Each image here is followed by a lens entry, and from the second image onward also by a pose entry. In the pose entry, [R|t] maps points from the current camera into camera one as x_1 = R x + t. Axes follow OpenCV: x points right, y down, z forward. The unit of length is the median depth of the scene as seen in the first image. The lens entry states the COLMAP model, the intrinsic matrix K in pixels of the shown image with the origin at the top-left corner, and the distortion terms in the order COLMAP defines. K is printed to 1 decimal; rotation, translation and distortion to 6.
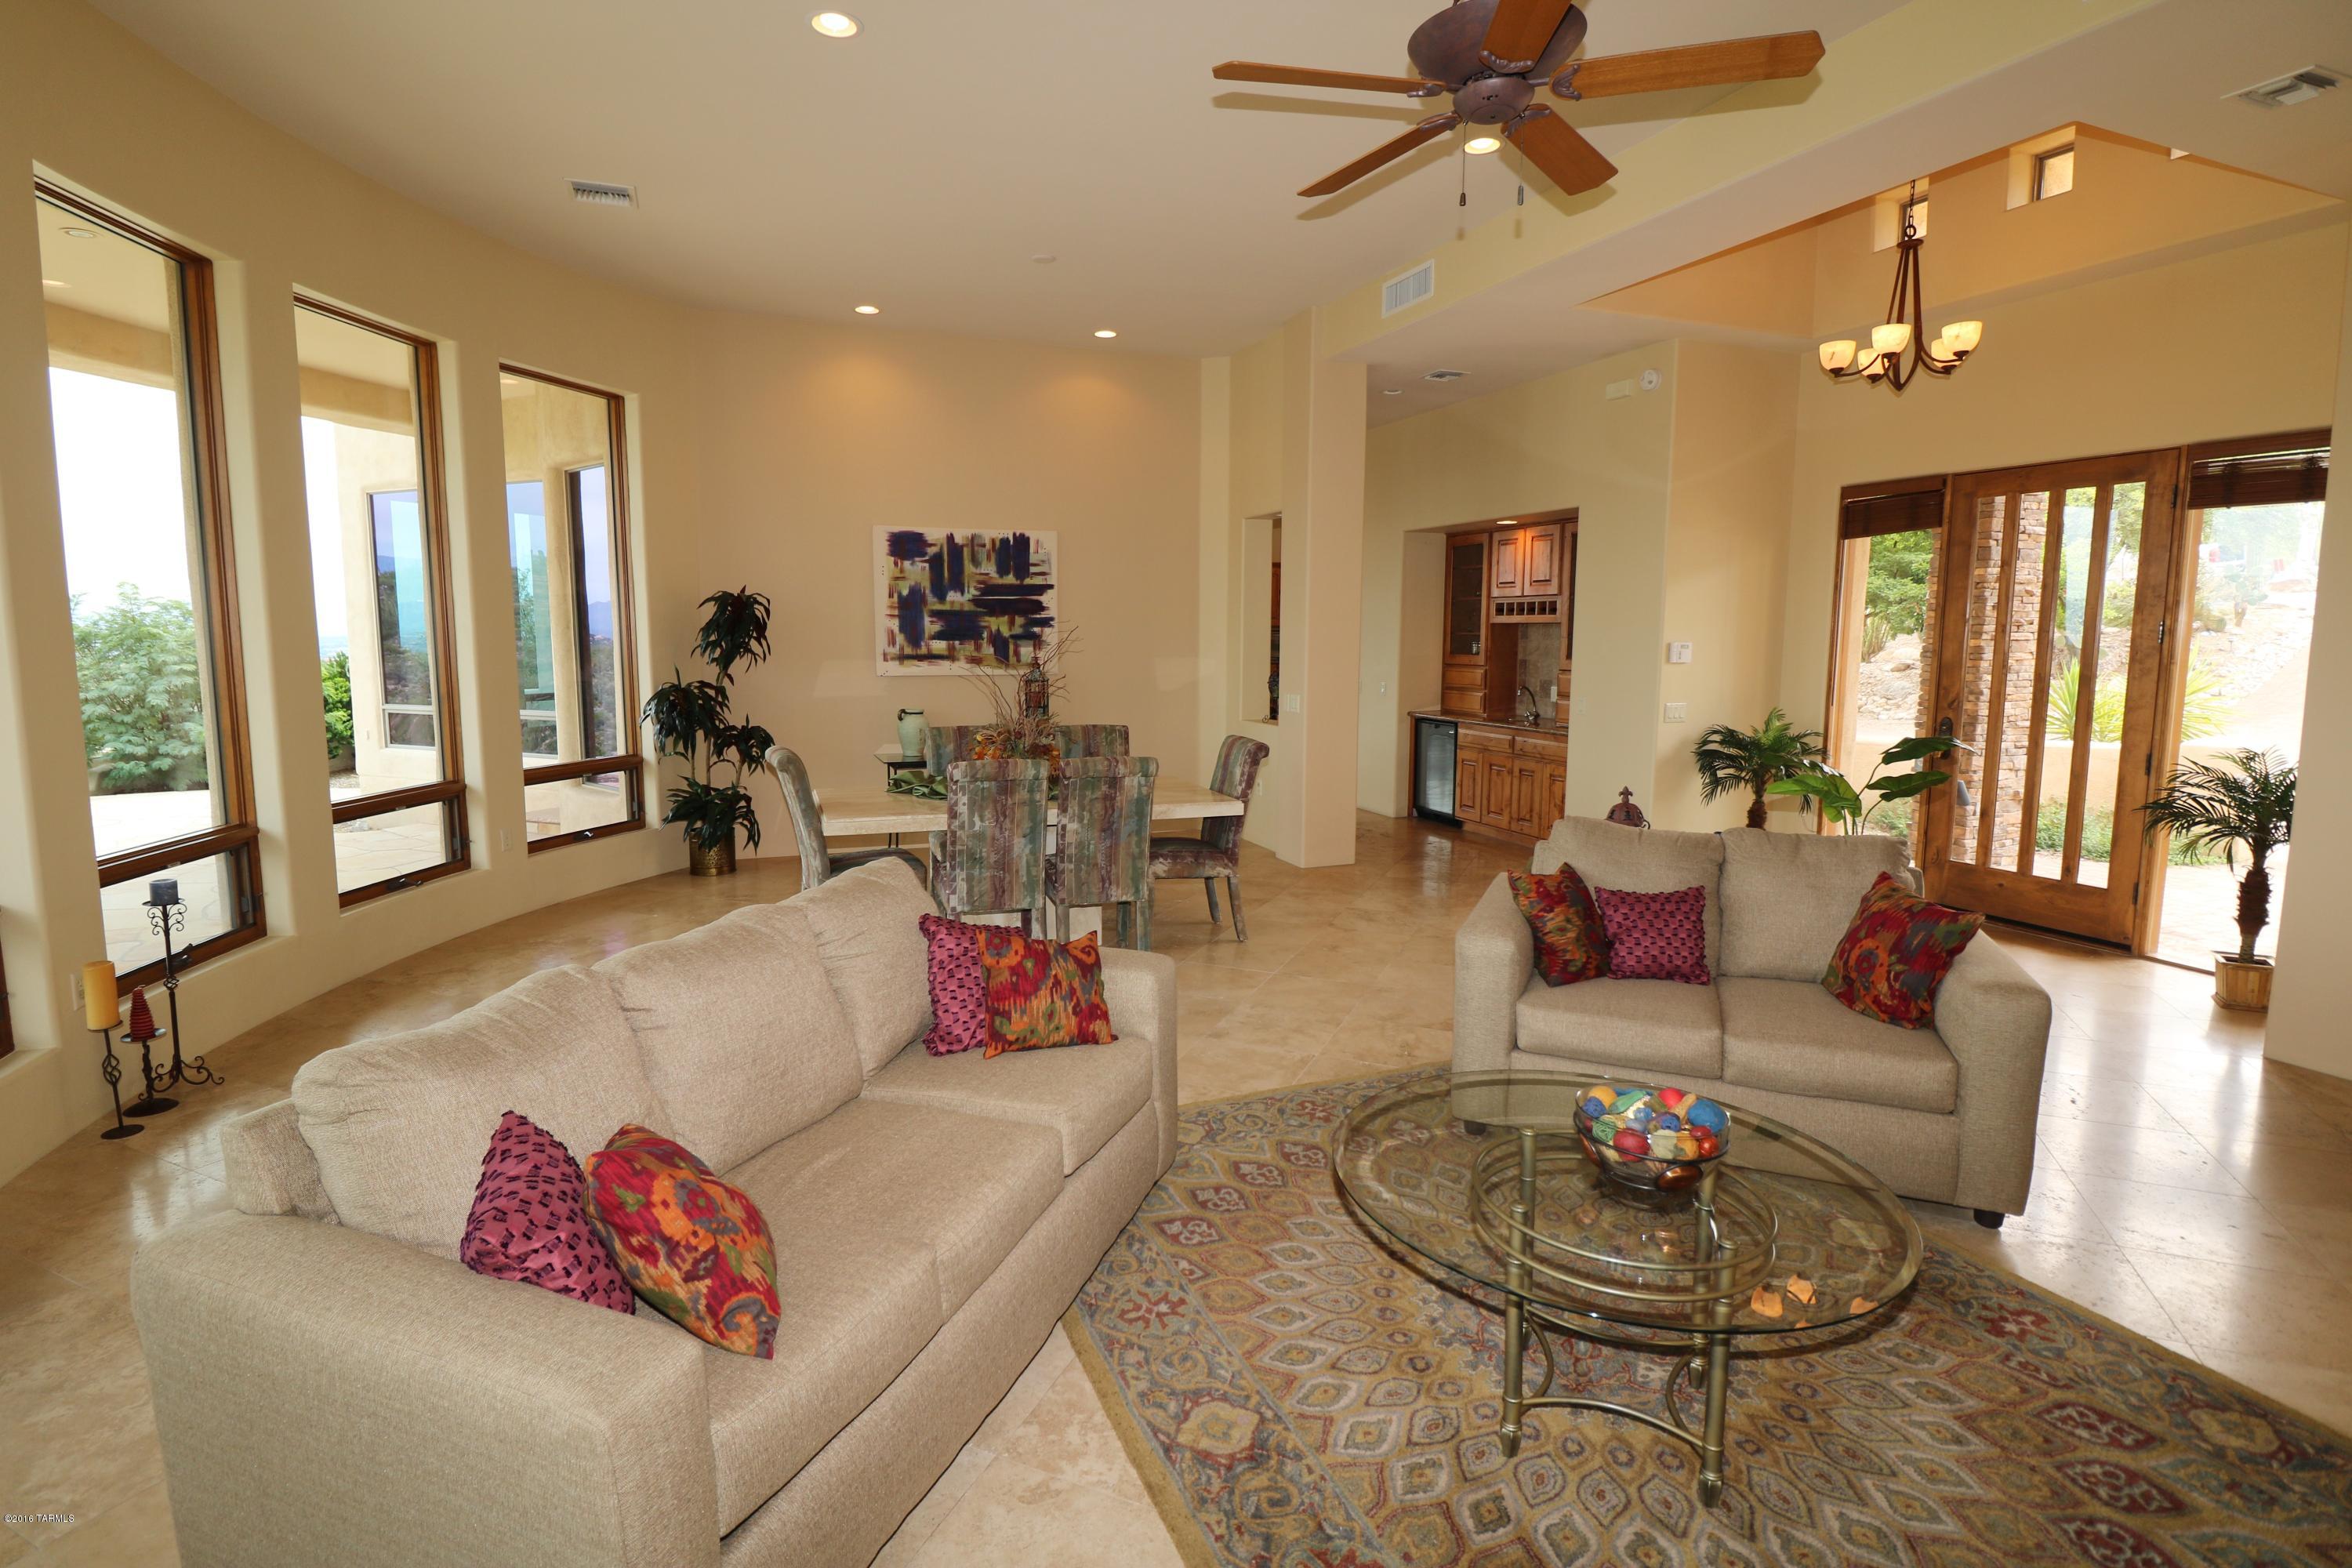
lens RADIAL K [[1139.1, 0, 1155.4], [0, 1139.1, 763.8], [0, 0, 1]] dist [0.001507, -0.014023]
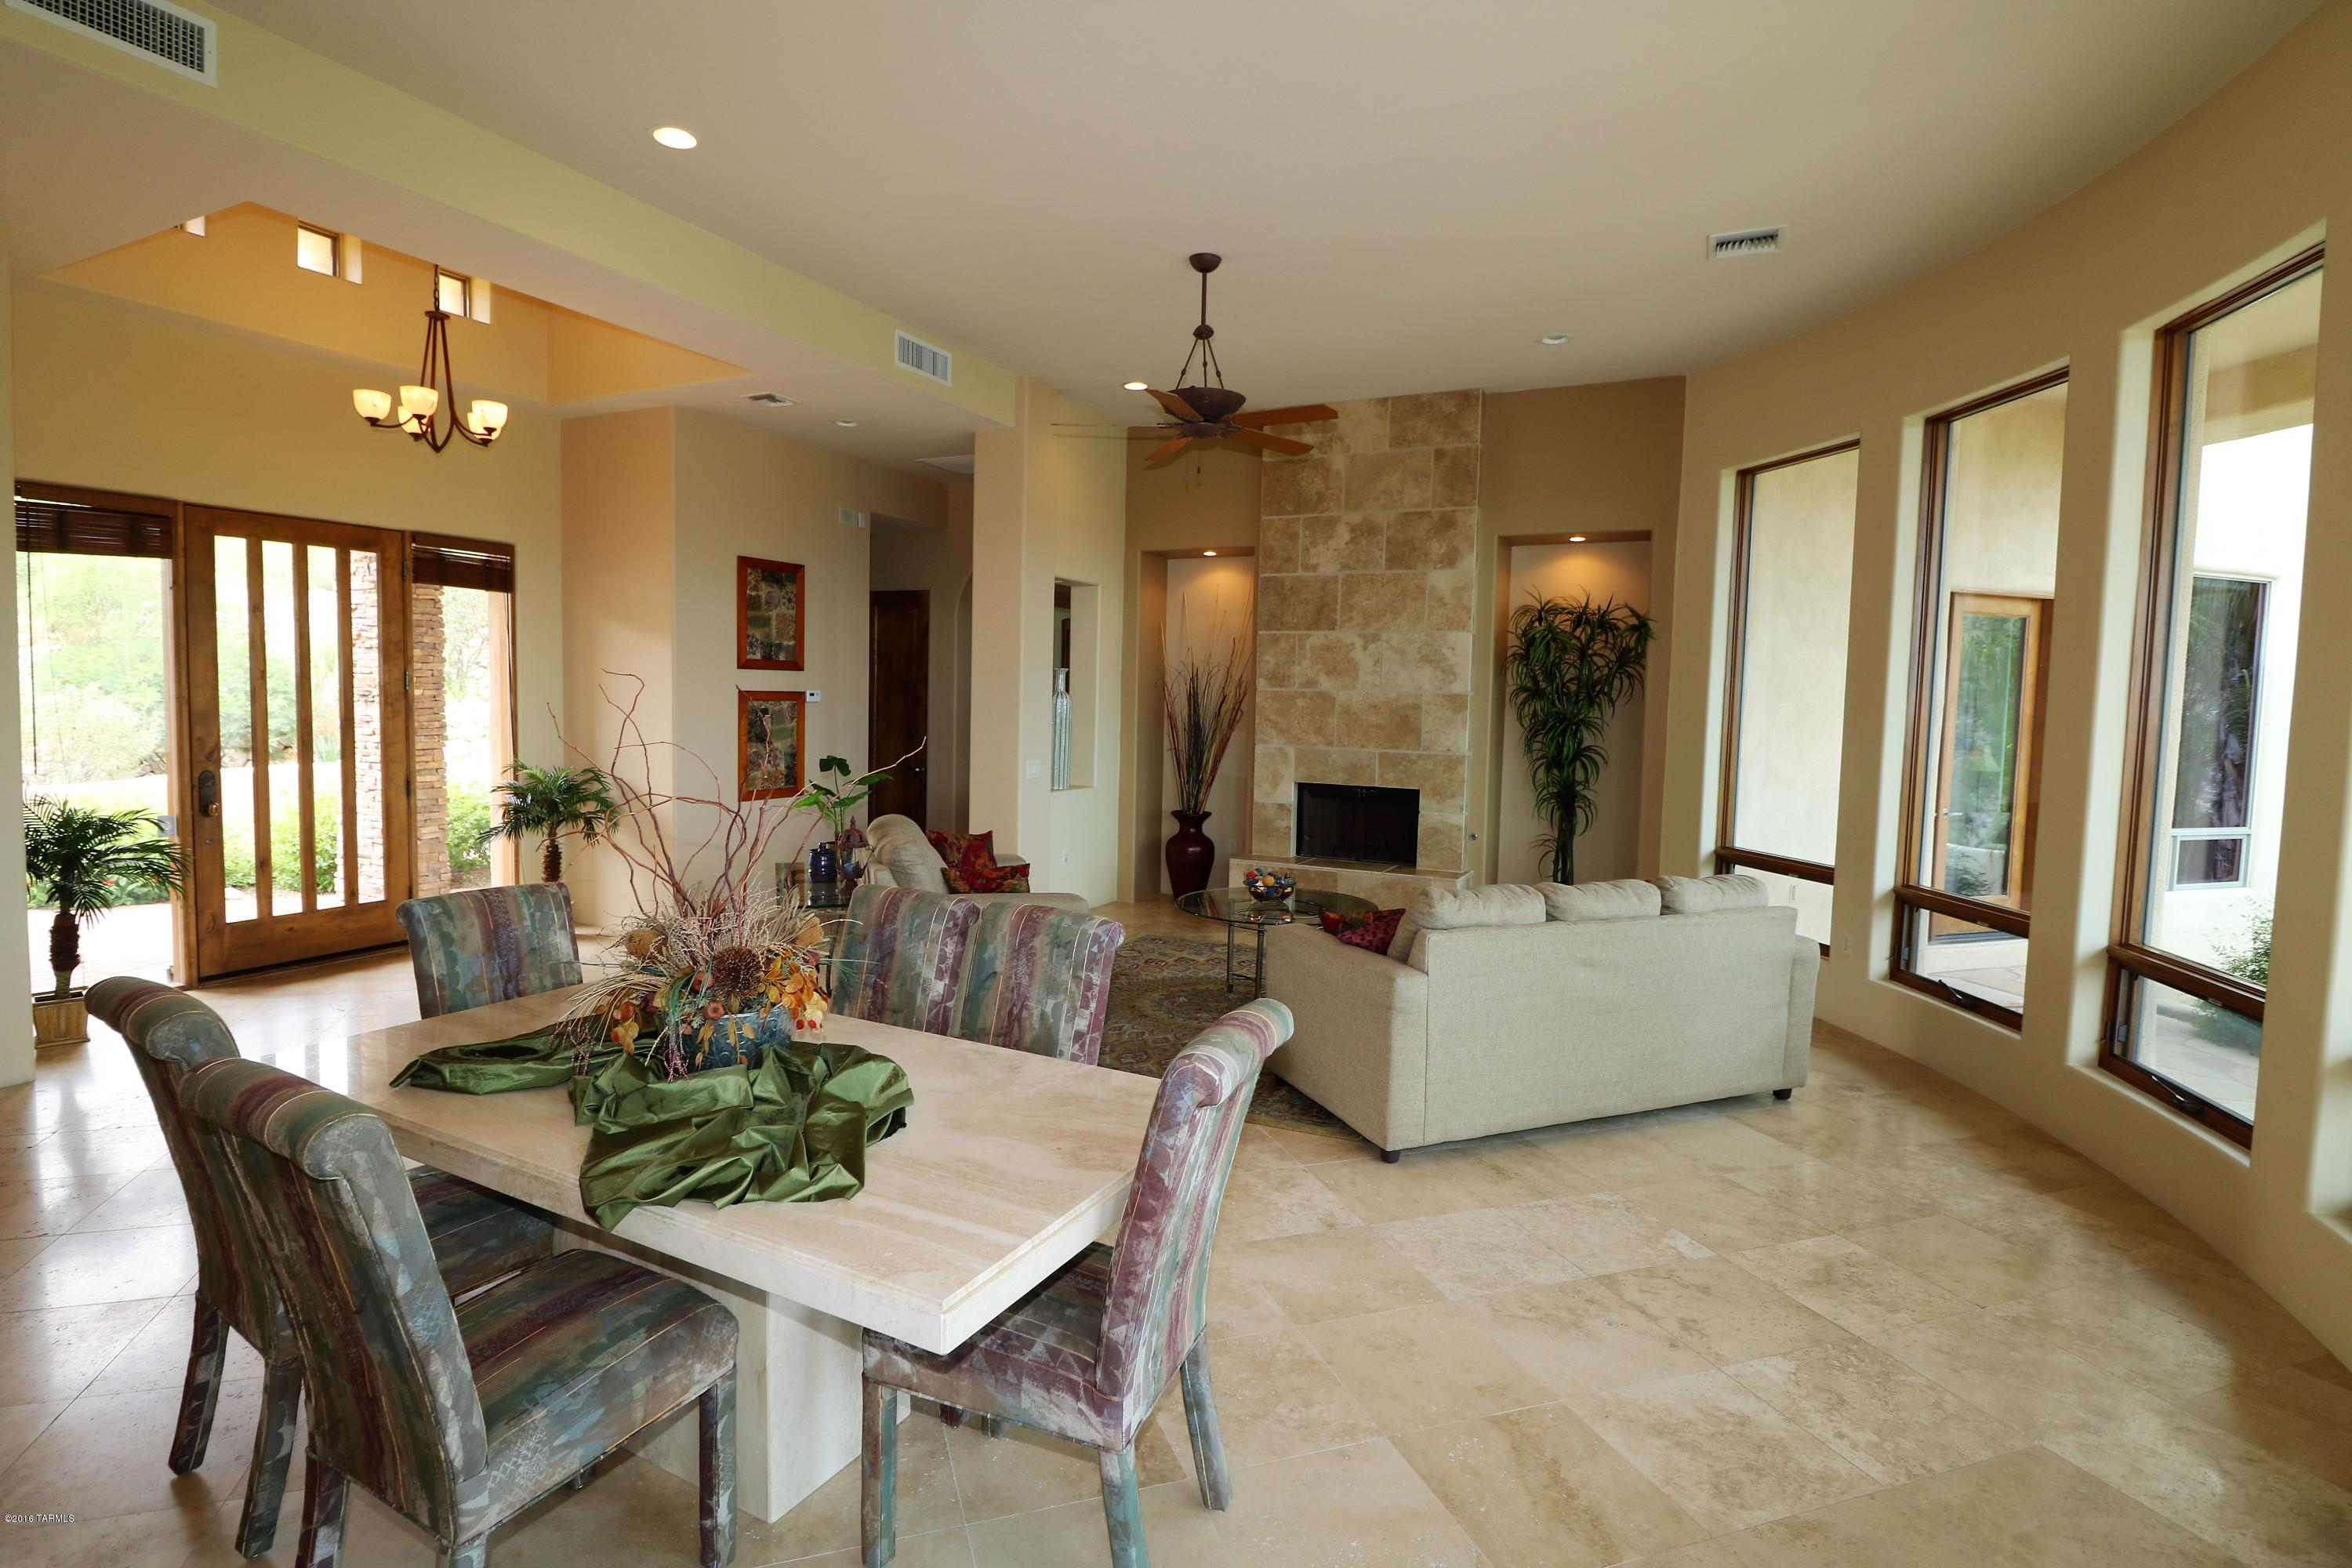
lens RADIAL K [[1139.1, 0, 1155.4], [0, 1139.1, 763.8], [0, 0, 1]] dist [0.001507, -0.014023]
pose [[-0.657750, -0.061337, 0.750734, -0.554795], [0.065860, 0.988179, 0.138439, -0.138811], [-0.750351, 0.140502, -0.645935, 1.155574]]
